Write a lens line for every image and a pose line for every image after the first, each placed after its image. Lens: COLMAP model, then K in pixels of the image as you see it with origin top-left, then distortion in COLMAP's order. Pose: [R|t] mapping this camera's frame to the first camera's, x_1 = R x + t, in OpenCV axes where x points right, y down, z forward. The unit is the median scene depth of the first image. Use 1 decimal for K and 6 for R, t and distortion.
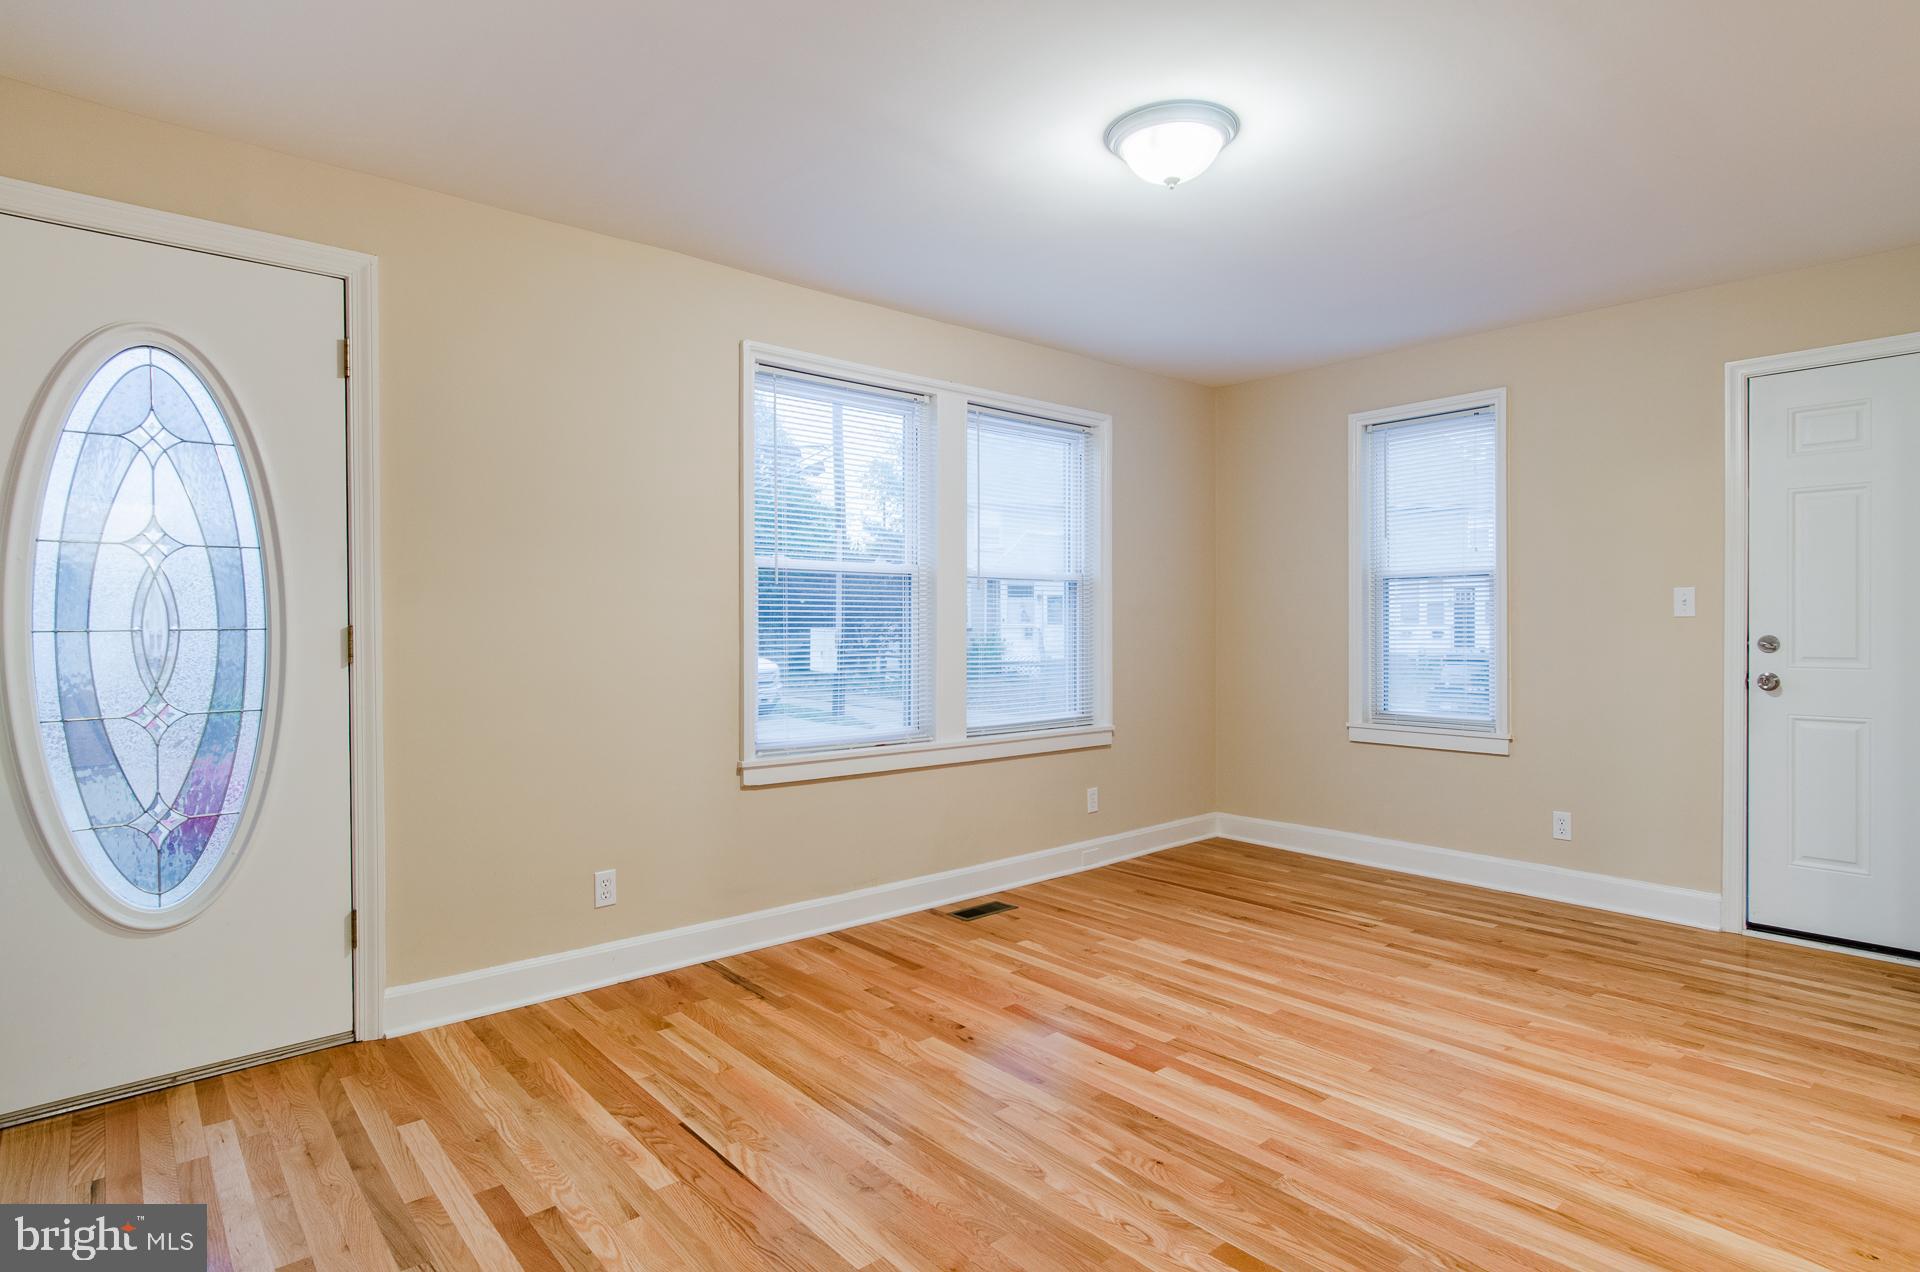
lens RADIAL K [[1010.5, 0, 968.3], [0, 1010.5, 629.4], [0, 0, 1]] dist [0.005749, -0.004828]
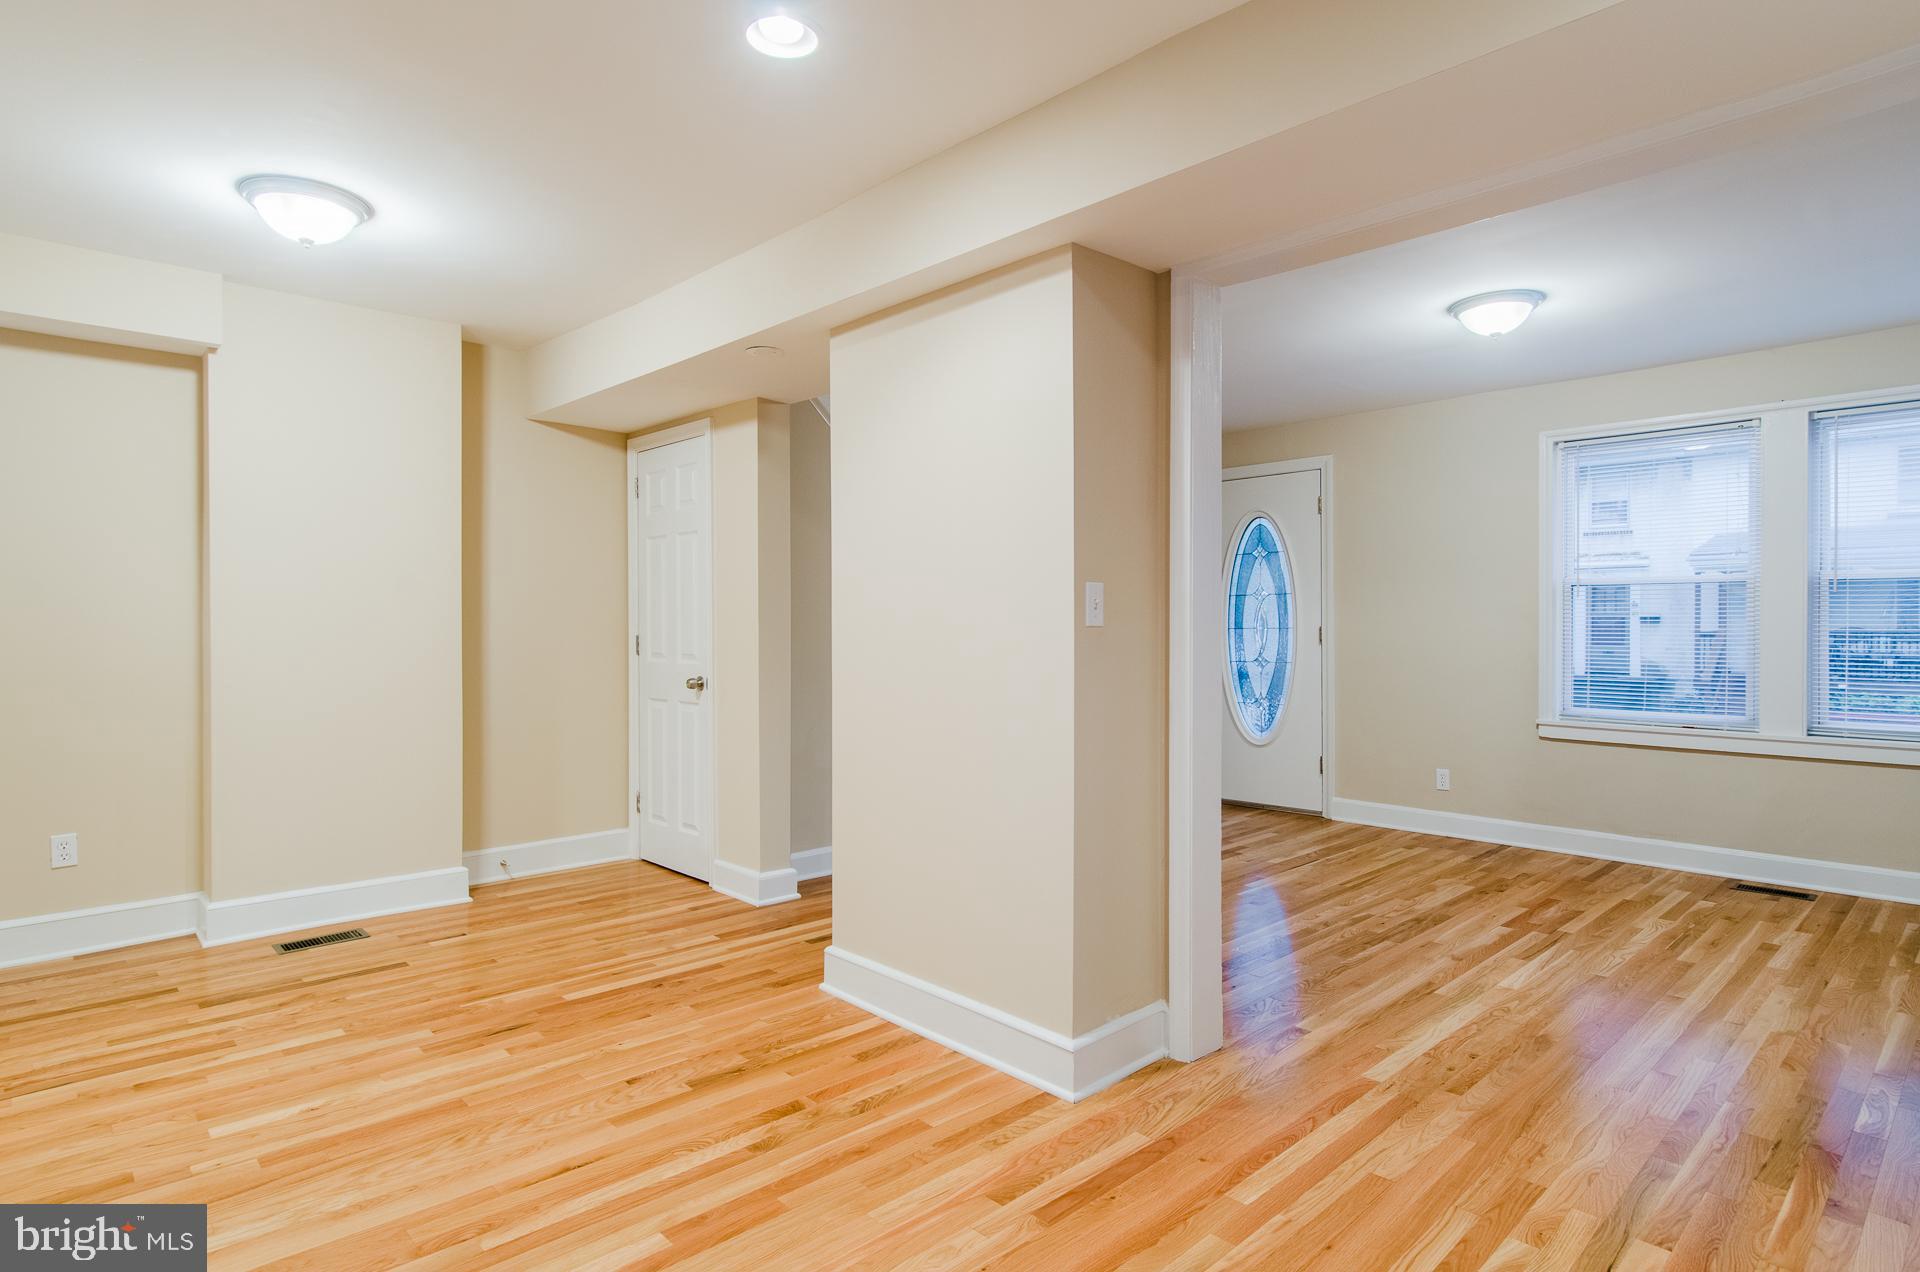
lens RADIAL K [[1010.5, 0, 962.1], [0, 1010.5, 633.7], [0, 0, 1]] dist [0.005749, -0.004828]
pose [[0.043188, 0.011142, -0.999005, 1.334282], [-0.003295, 0.999934, 0.011010, -0.008248], [0.999062, 0.002816, 0.043221, 0.110361]]
